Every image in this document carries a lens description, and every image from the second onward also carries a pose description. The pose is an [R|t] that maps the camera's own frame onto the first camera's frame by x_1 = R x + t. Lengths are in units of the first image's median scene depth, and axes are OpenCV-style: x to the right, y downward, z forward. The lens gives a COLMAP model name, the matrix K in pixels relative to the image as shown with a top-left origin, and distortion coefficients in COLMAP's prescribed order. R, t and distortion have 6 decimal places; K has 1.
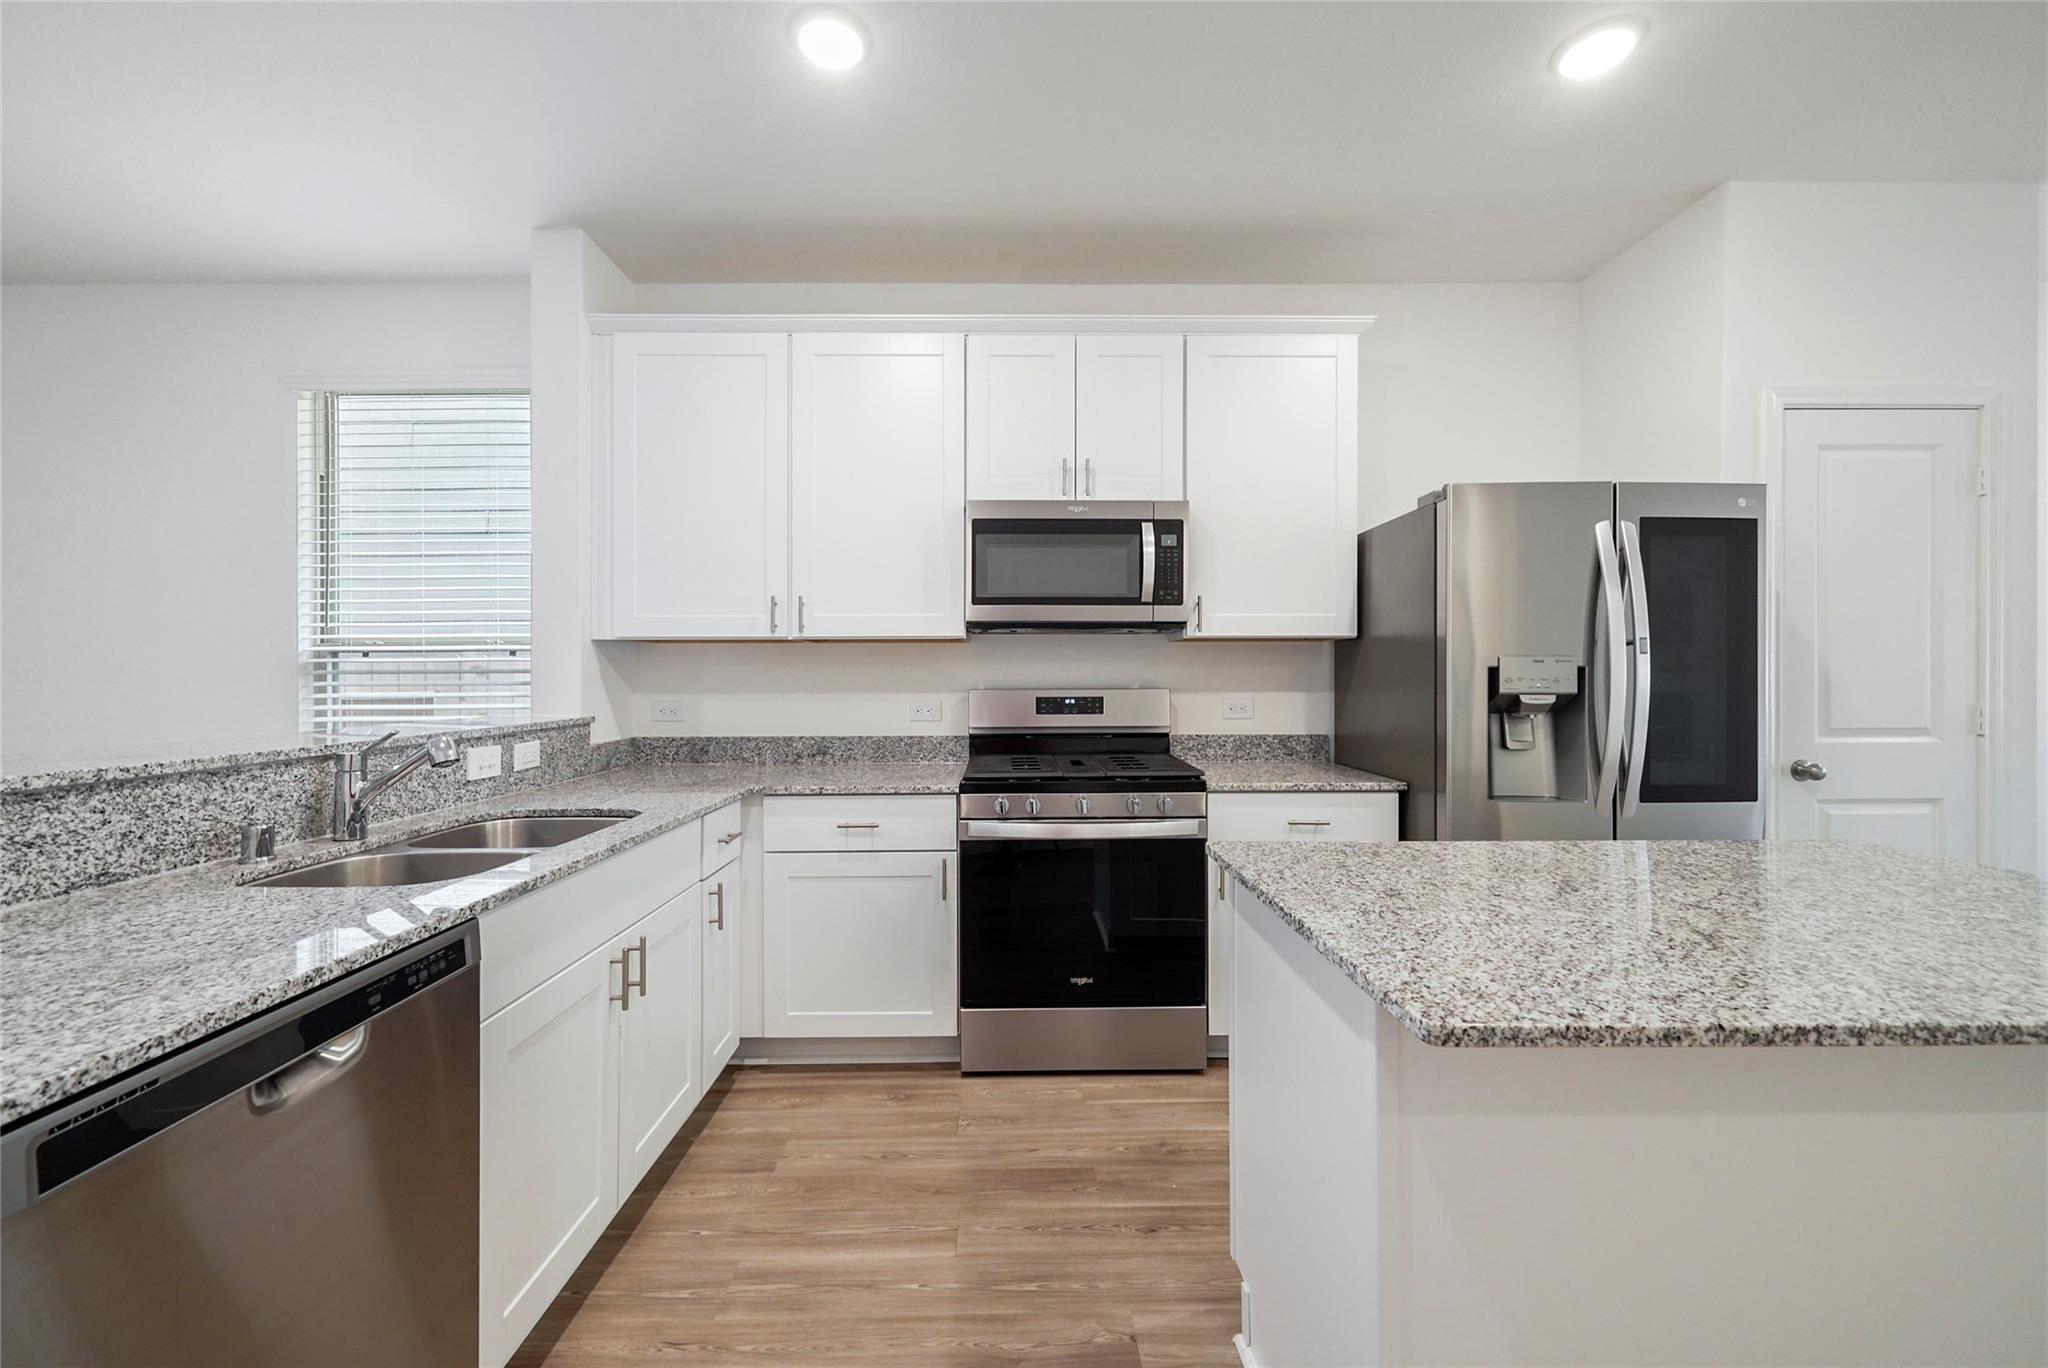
lens RADIAL K [[798.5, 0, 1020.5], [0, 798.5, 686.8], [0, 0, 1]] dist [0.005076, -0.000012]
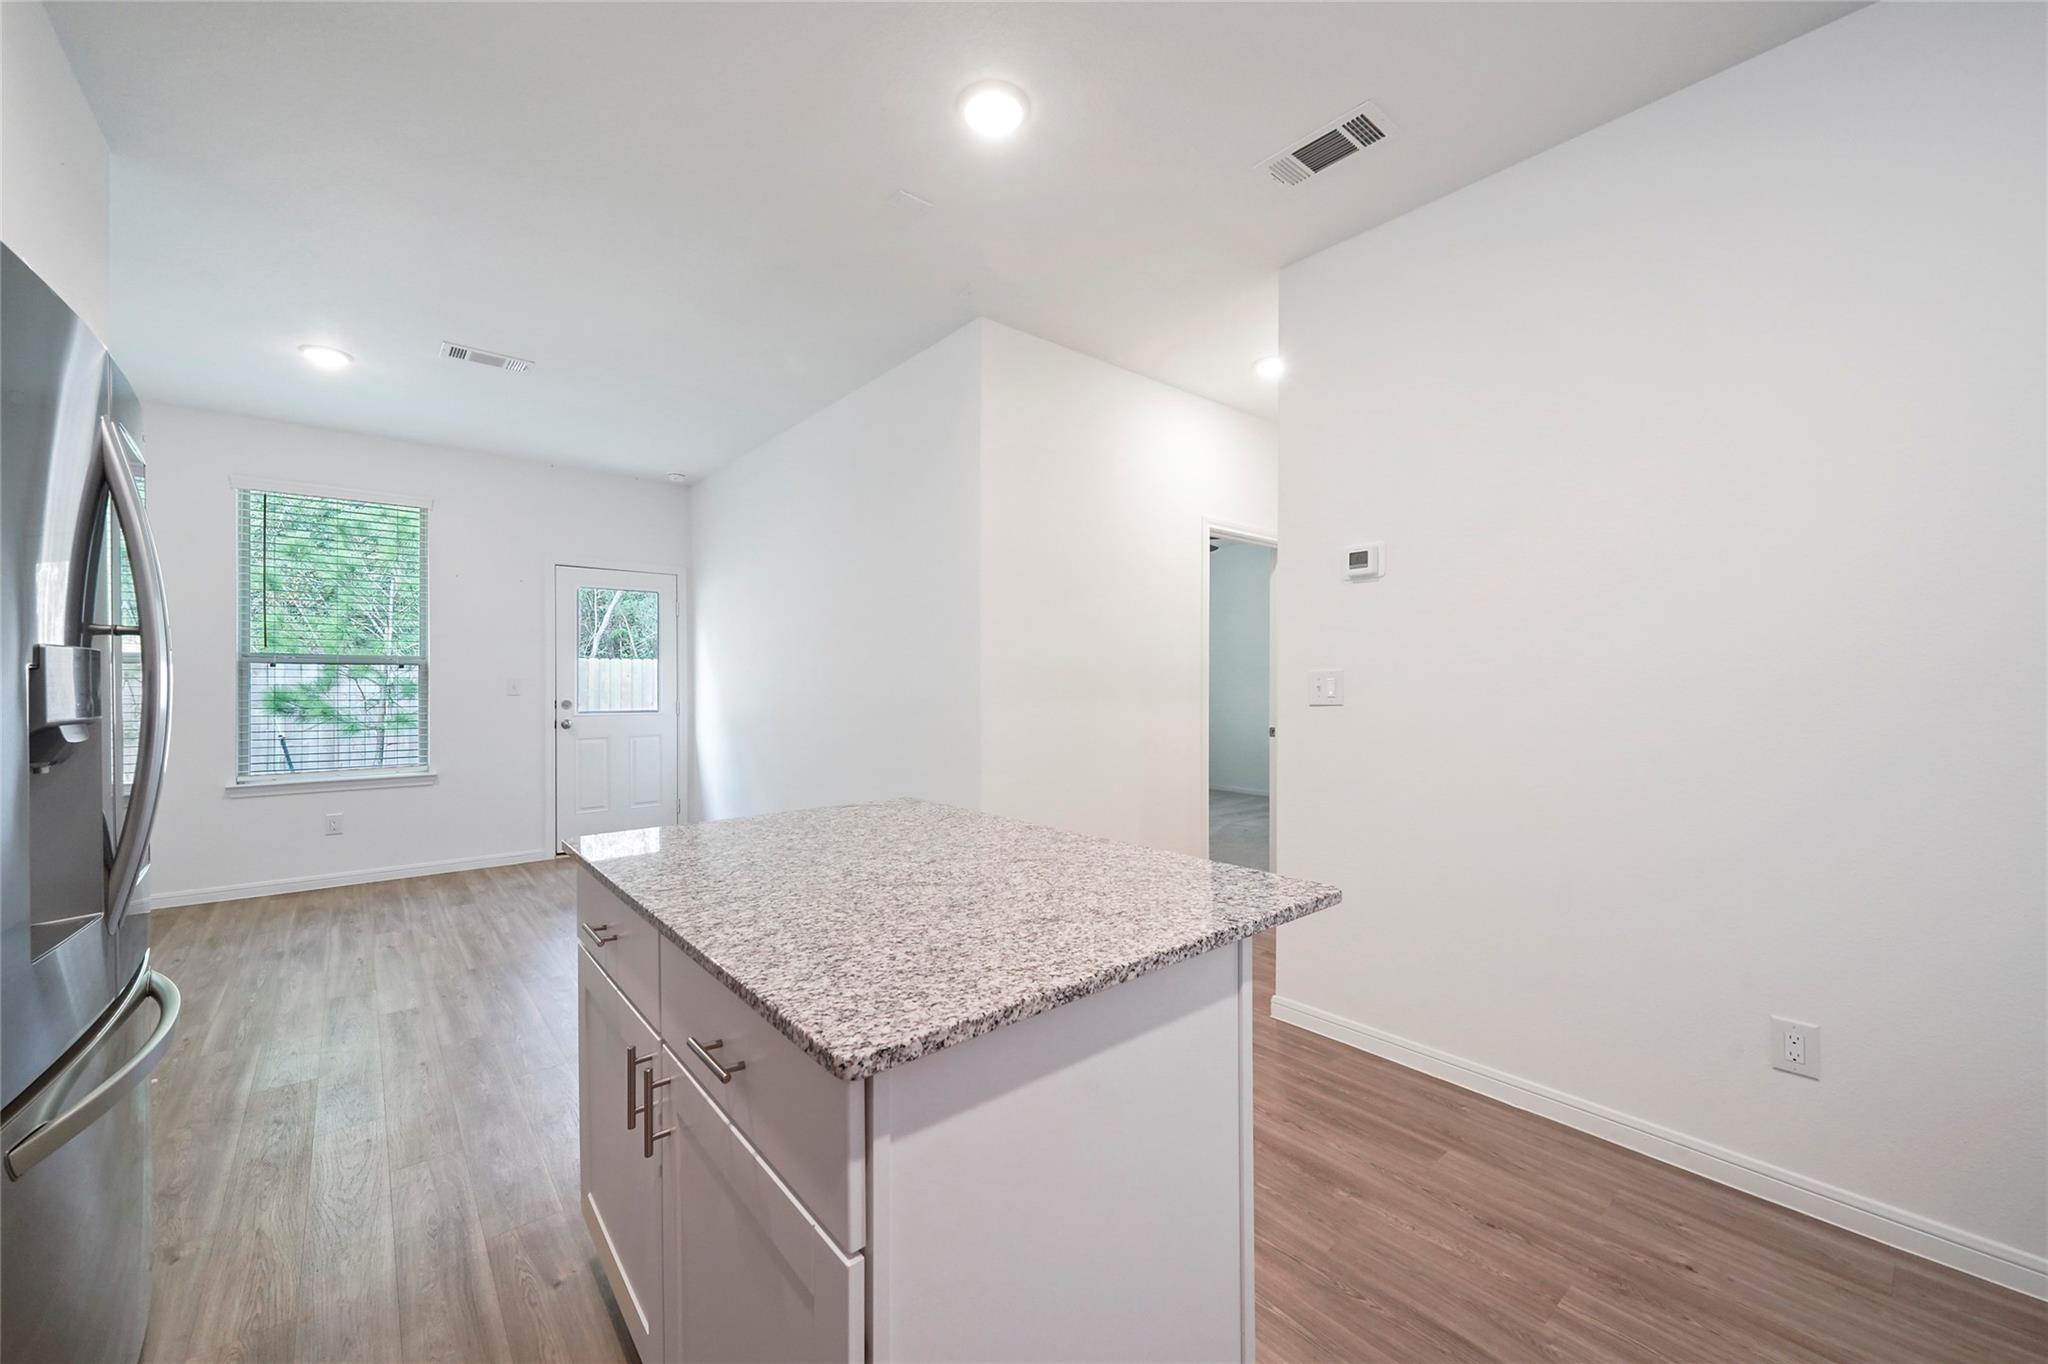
lens RADIAL K [[798.5, 0, 1020.5], [0, 798.5, 684.8], [0, 0, 1]] dist [0.005076, -0.000012]
pose [[-0.631590, 0.000062, 0.775303, -0.109474], [0.013441, 0.999851, 0.010870, -0.010826], [-0.775186, 0.017286, -0.631496, 0.769588]]
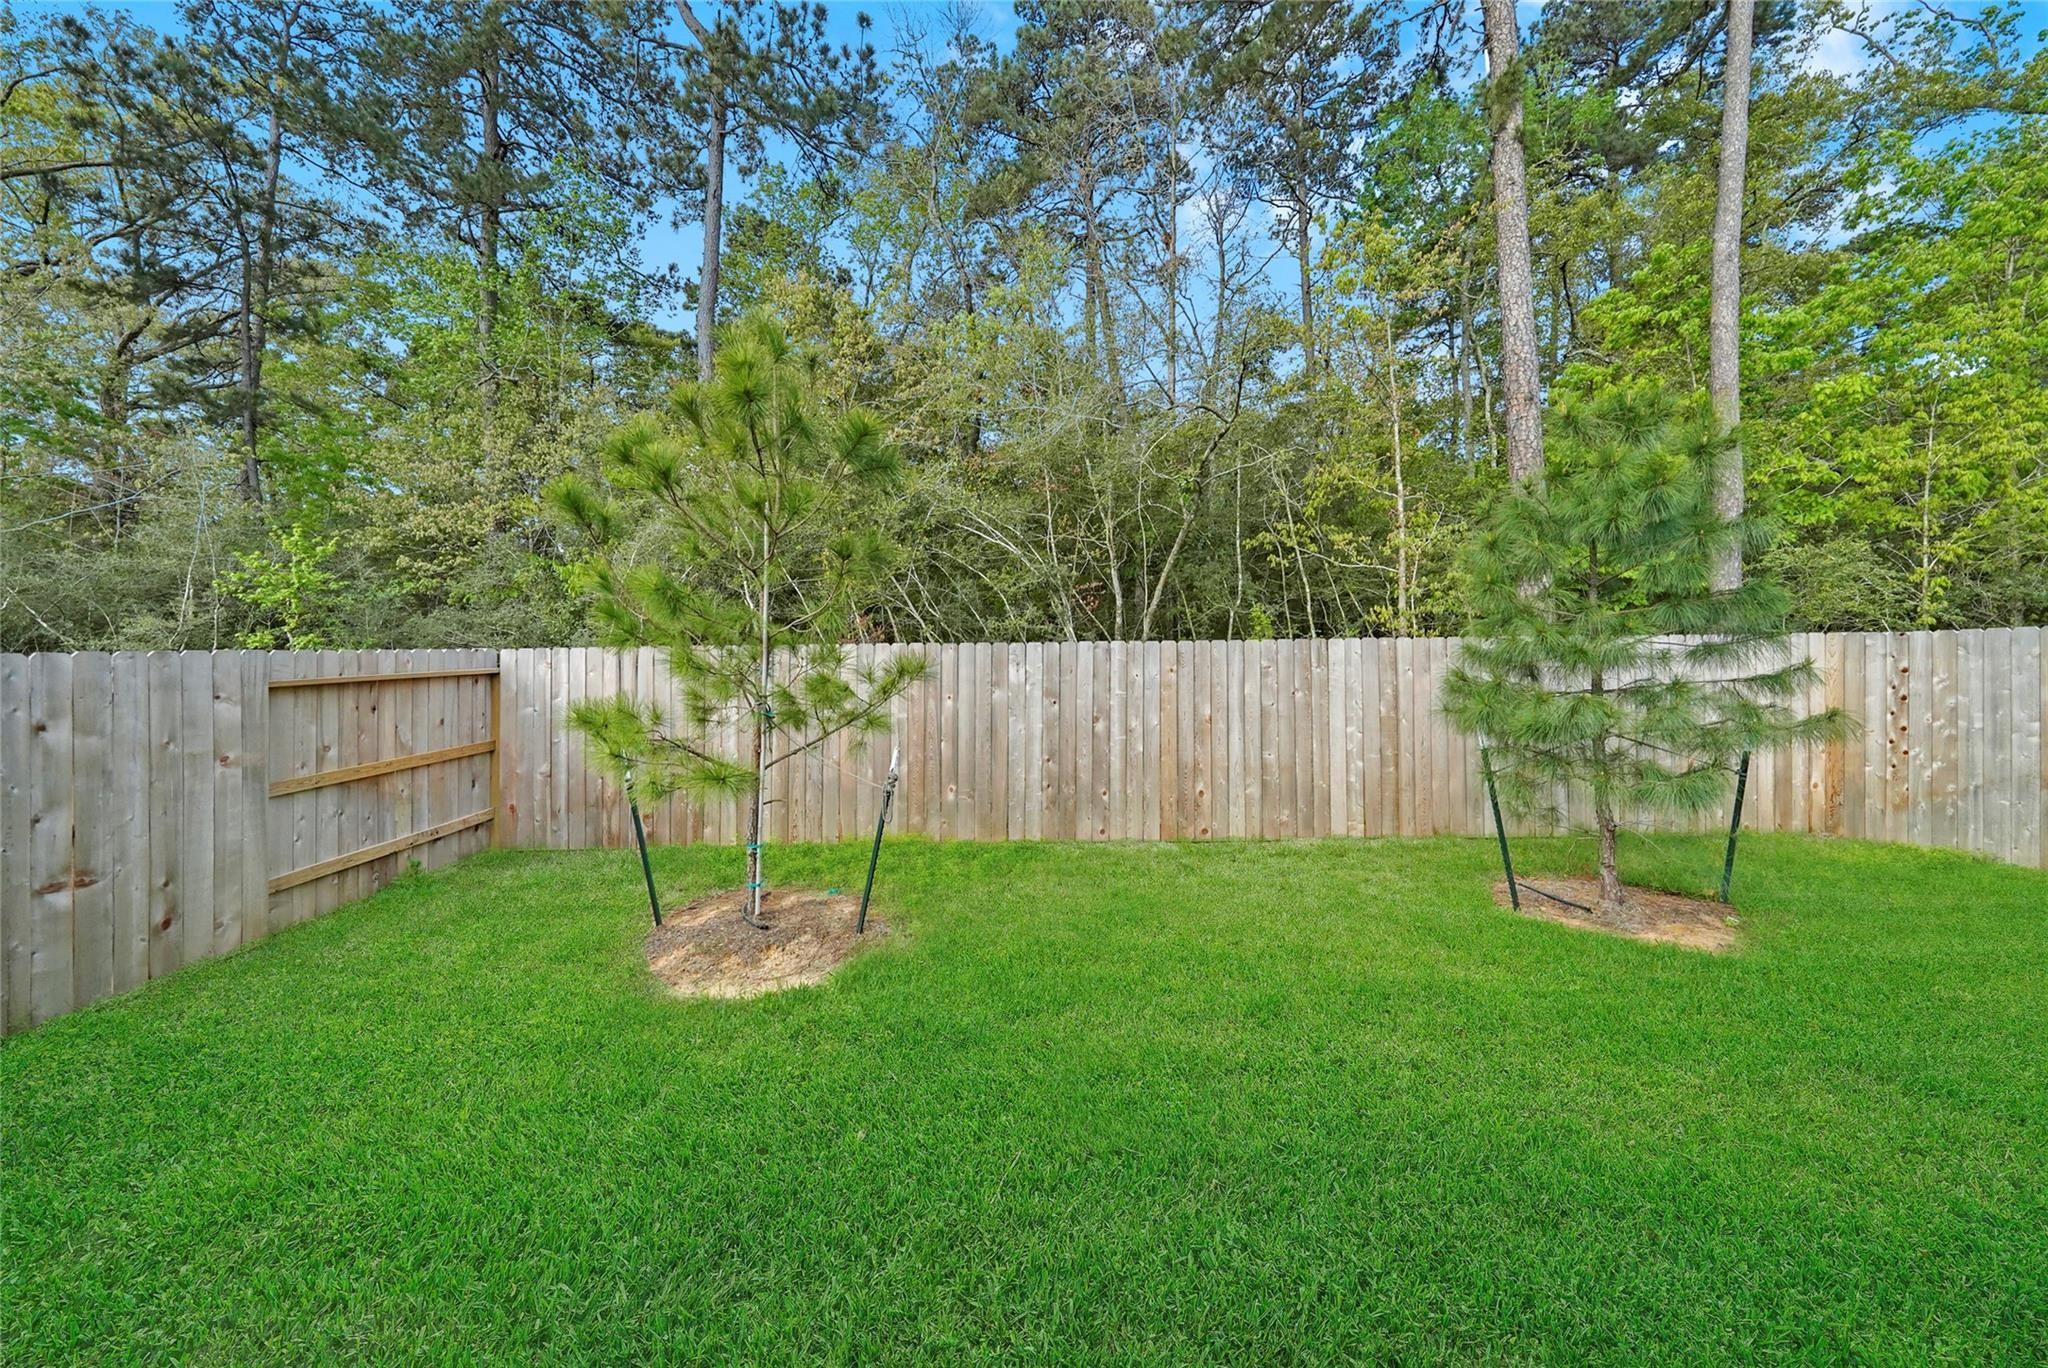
lens RADIAL K [[677.4, 0, 1039.2], [0, 677.4, 686.5], [0, 0, 1]] dist [0.007739, 0.000012]
pose [[0.002447, -0.031927, 0.999487, 2.710439], [0.020977, 0.999272, 0.031869, -0.066348], [-0.999777, 0.020888, 0.003115, 0.031746]]
